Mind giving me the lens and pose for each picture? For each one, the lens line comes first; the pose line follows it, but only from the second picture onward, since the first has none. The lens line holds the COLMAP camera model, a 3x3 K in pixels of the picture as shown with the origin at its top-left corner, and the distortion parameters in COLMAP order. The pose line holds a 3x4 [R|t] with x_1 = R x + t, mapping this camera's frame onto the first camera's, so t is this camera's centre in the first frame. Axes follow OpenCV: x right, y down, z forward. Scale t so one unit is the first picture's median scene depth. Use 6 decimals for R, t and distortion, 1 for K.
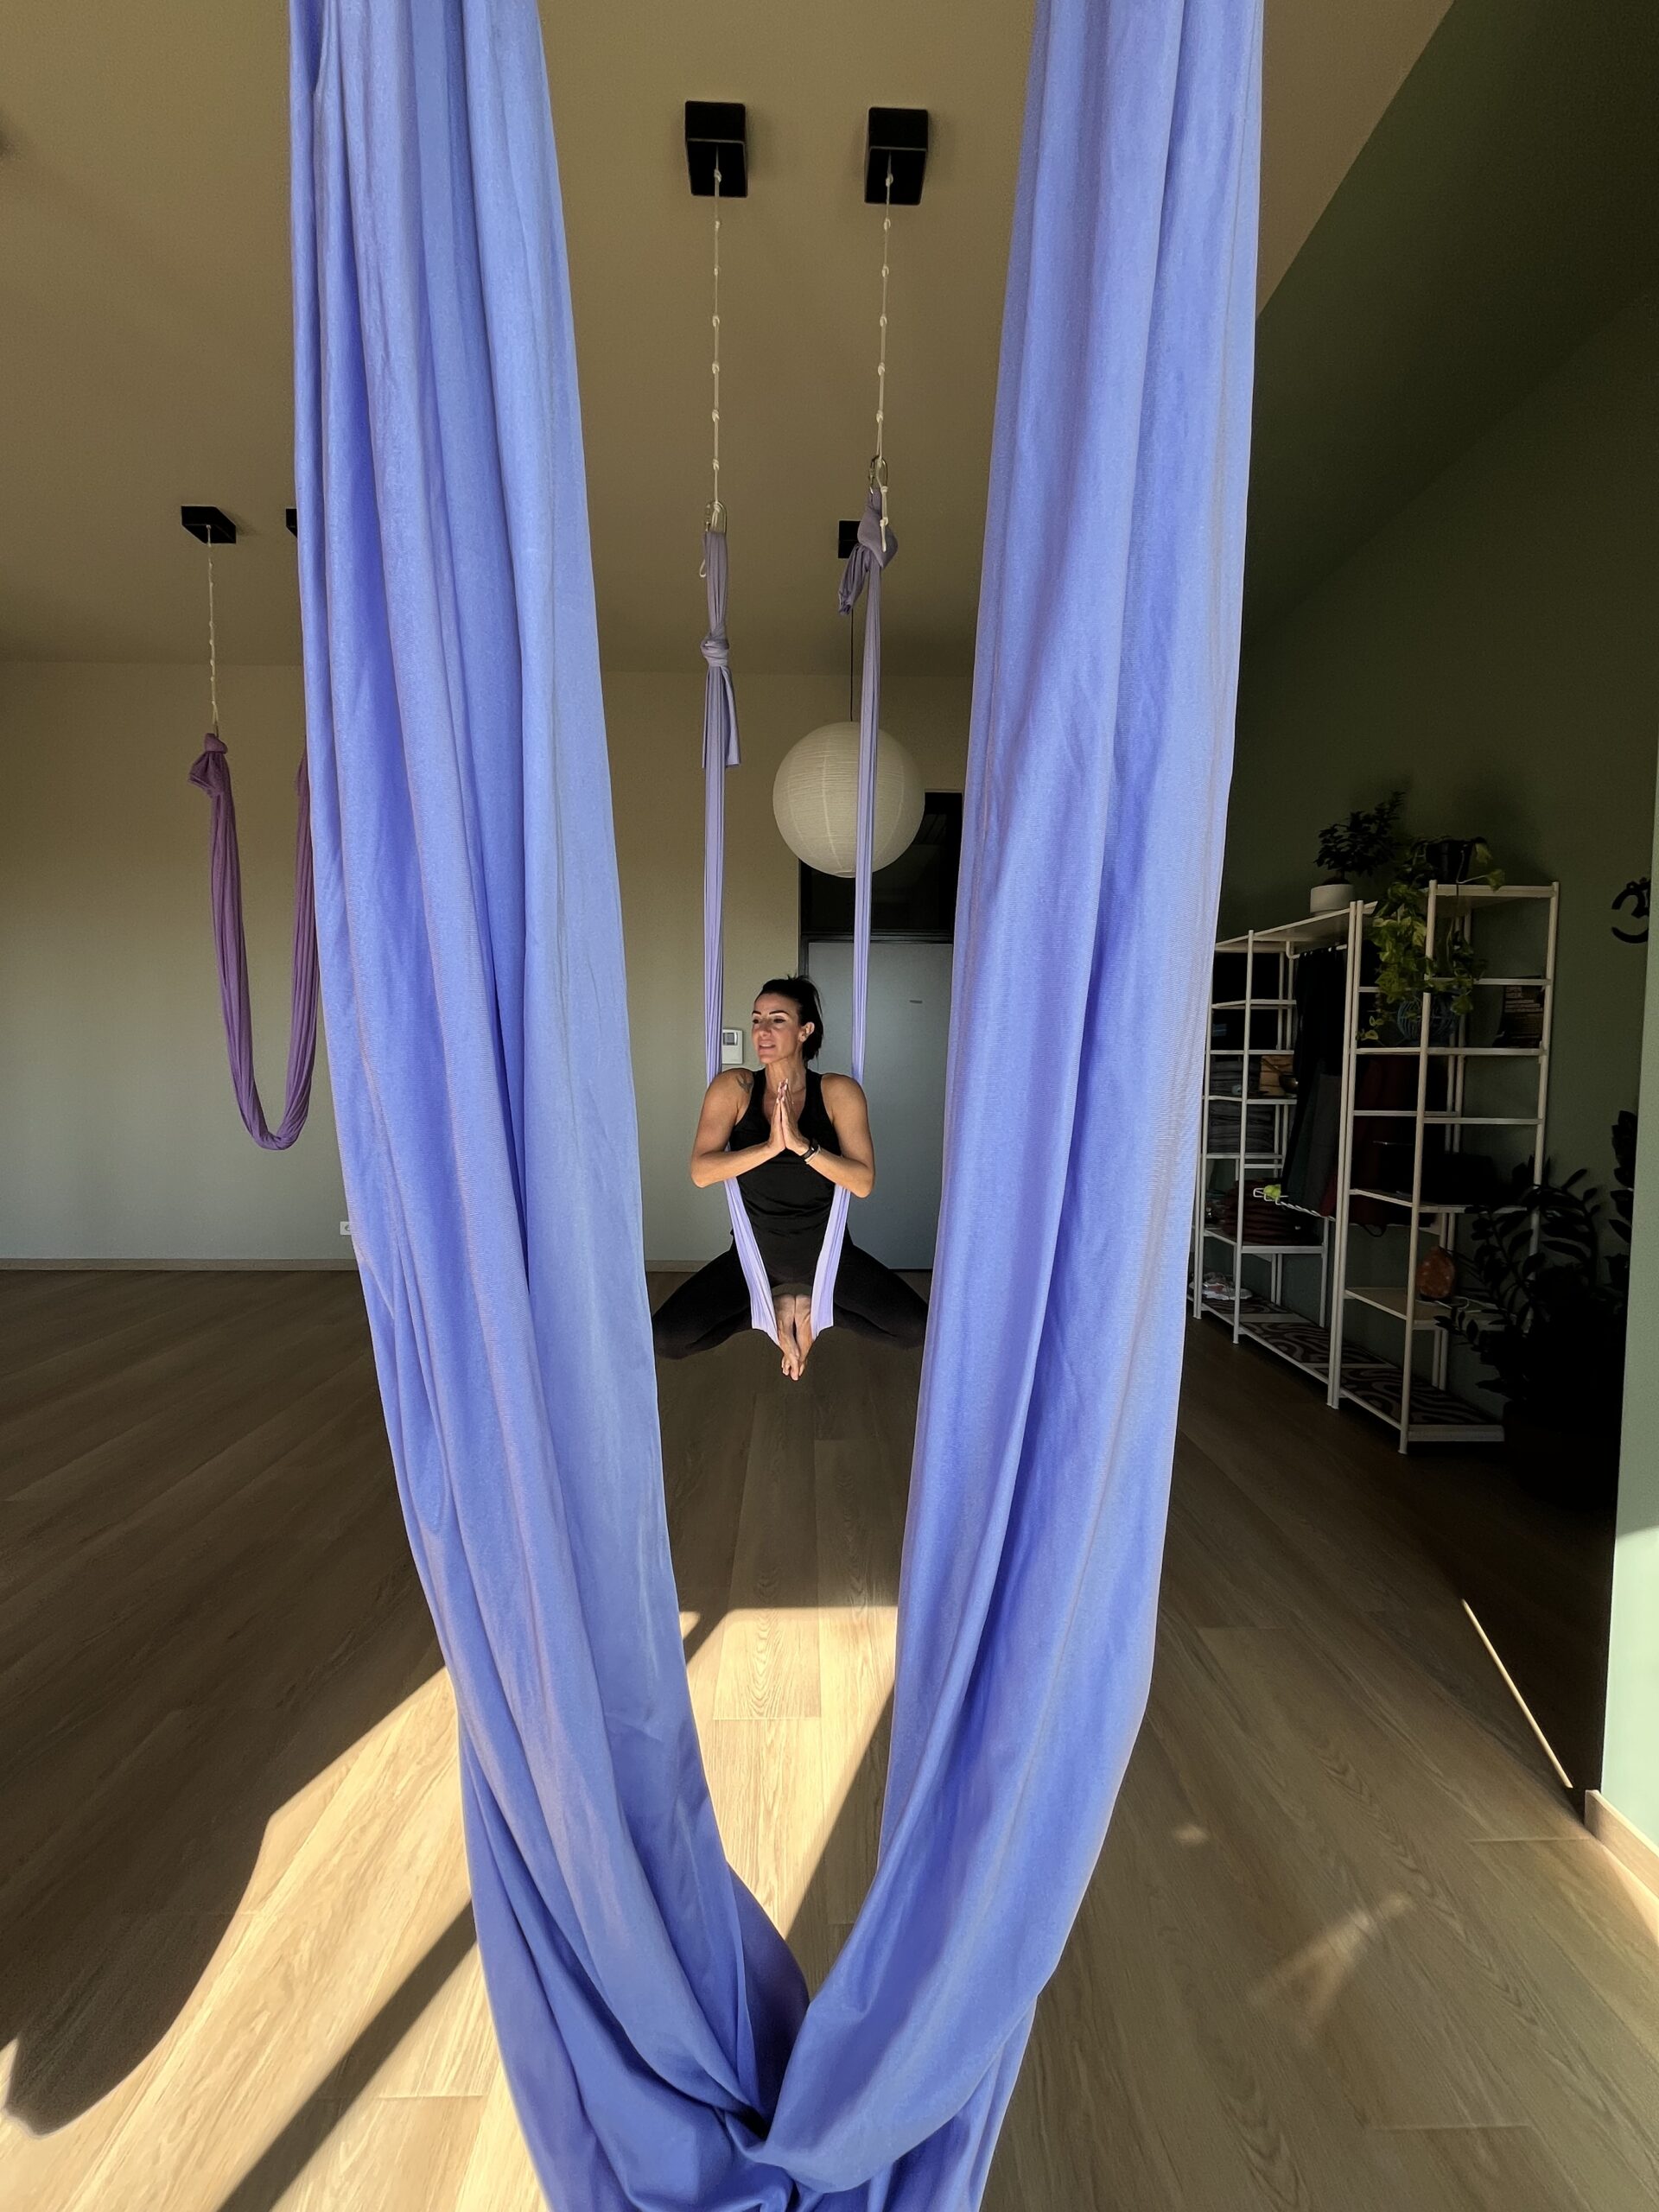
lens RADIAL K [[949.1, 0, 829.5], [0, 949.1, 1106.0], [0, 0, 1]] dist [0.034474, 0.000111]
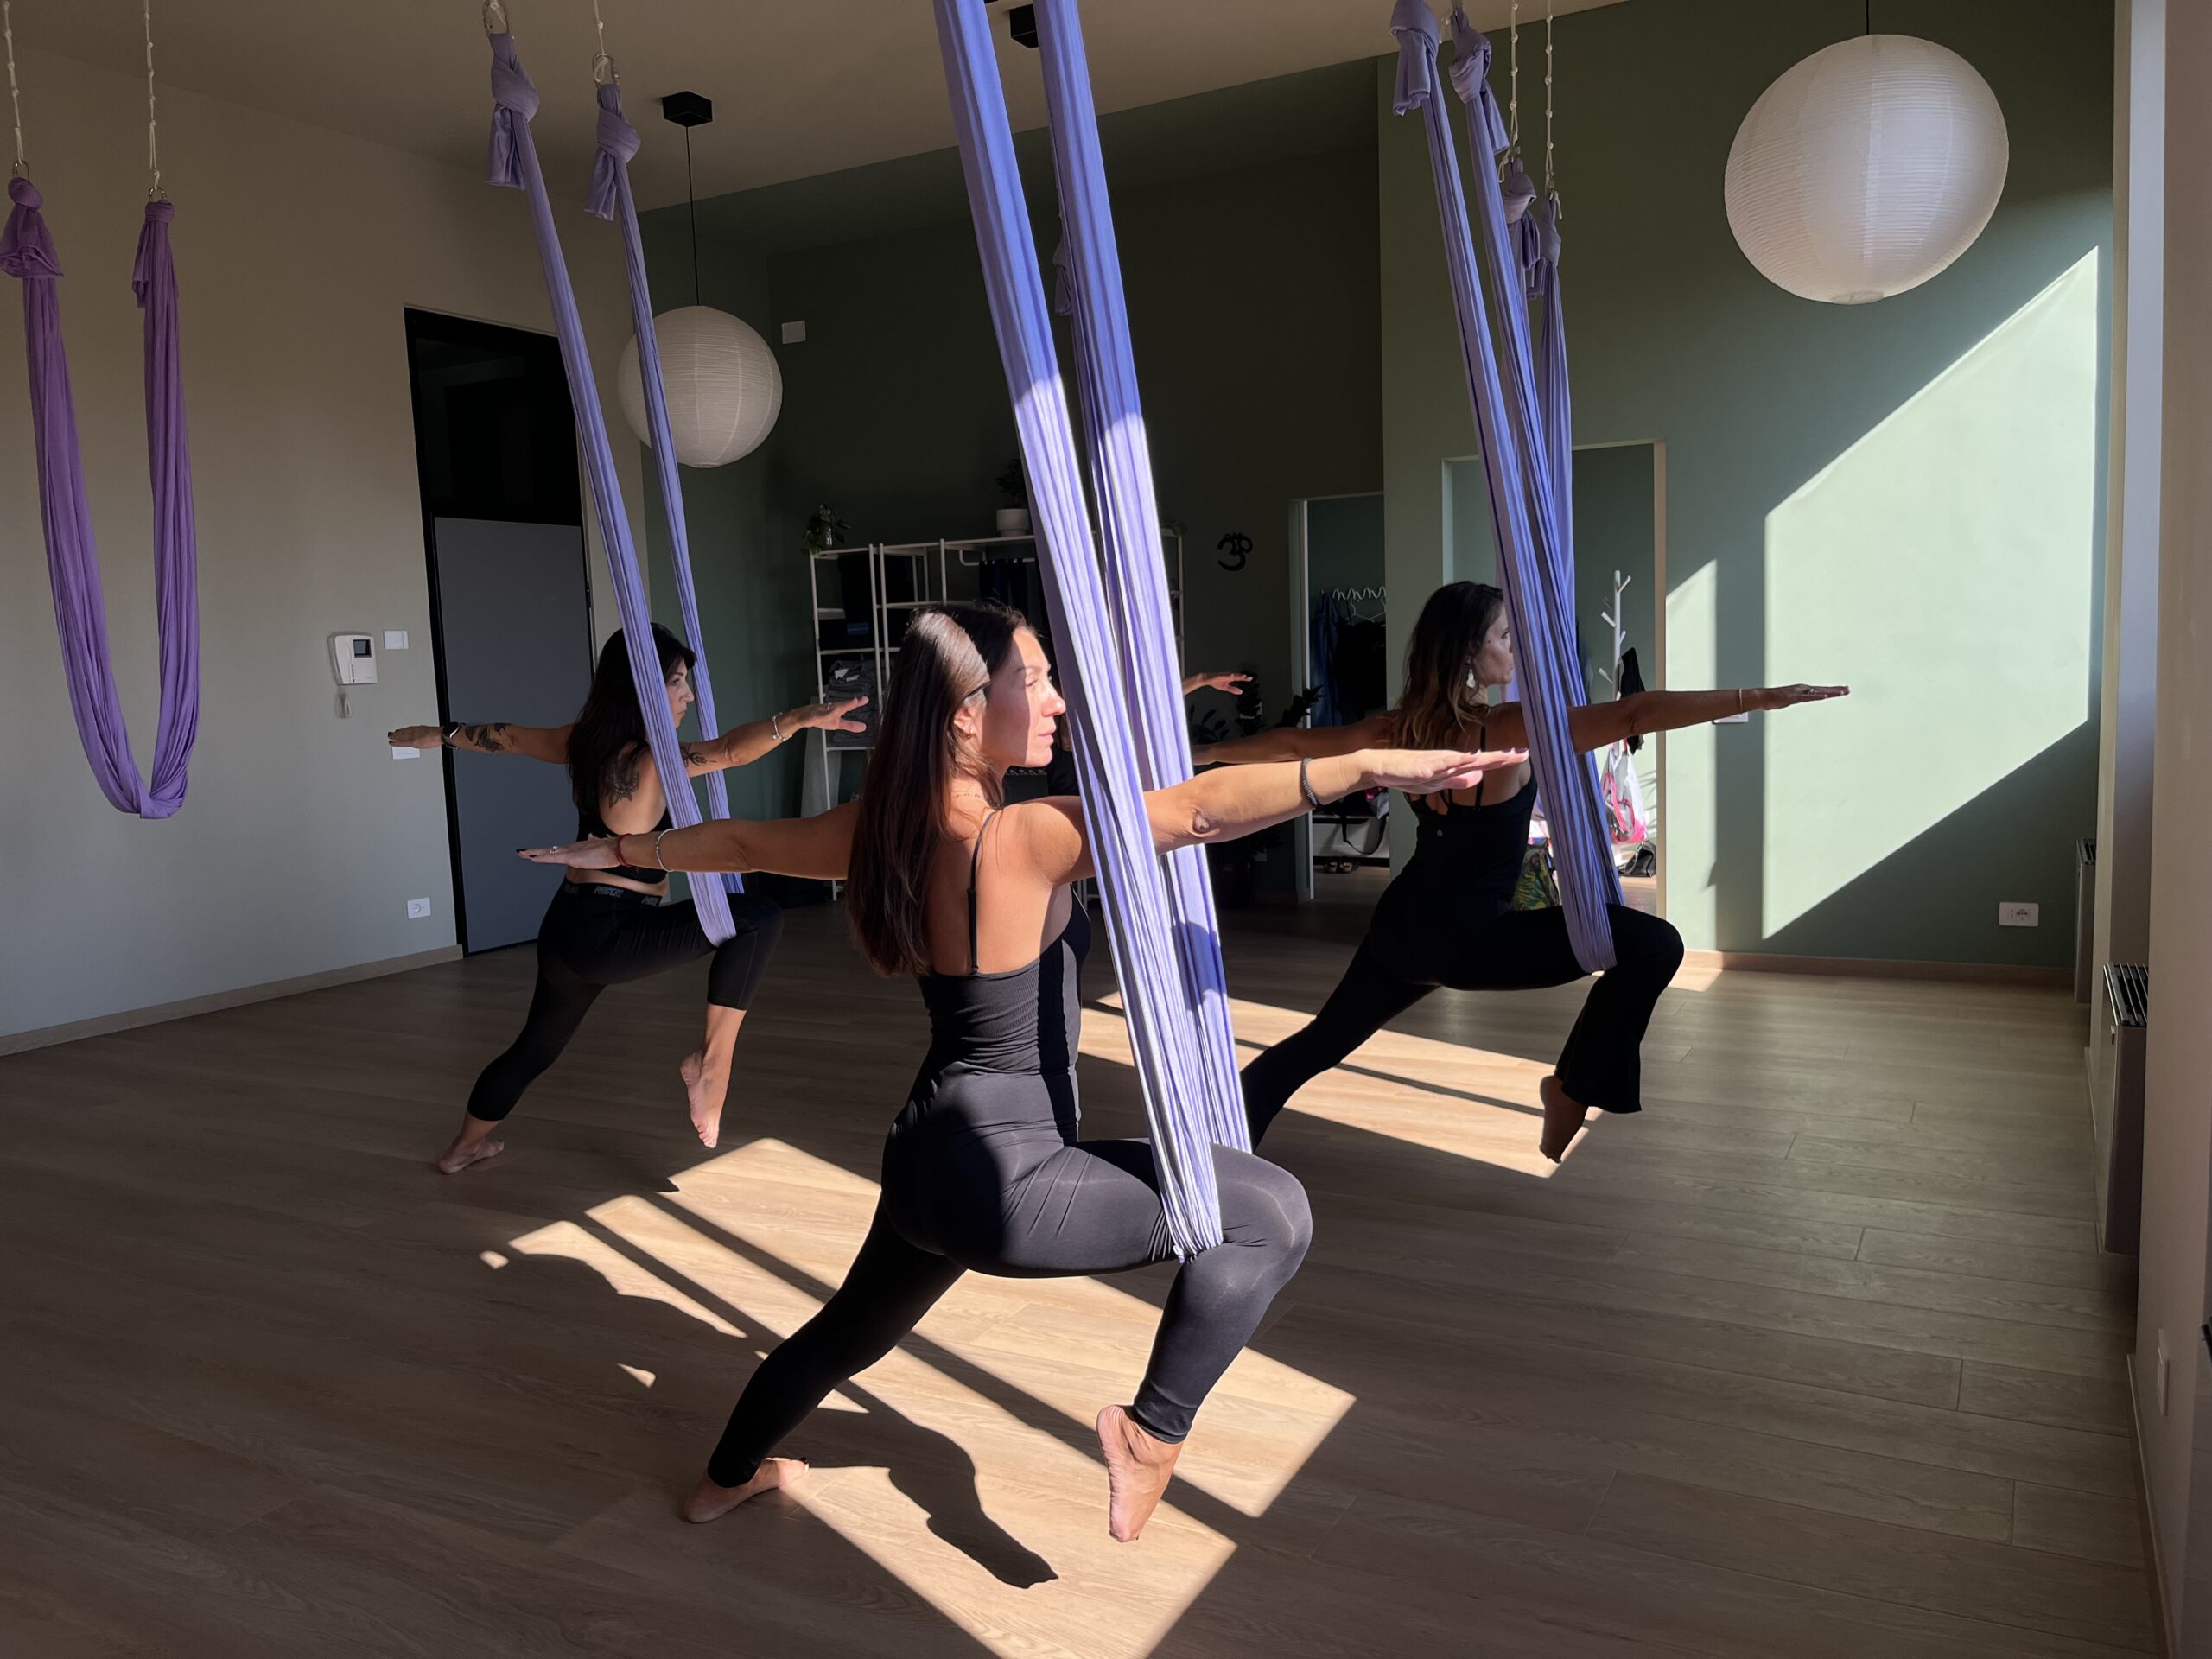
lens RADIAL K [[1705.8, 0, 1107.2], [0, 1705.8, 839.7], [0, 0, 1]] dist [0.060716, -0.085093]
pose [[0.527003, -0.113570, 0.842241, -1.655945], [0.090161, 0.992909, 0.077471, 0.042100], [-0.845067, 0.035110, 0.533506, -0.341275]]
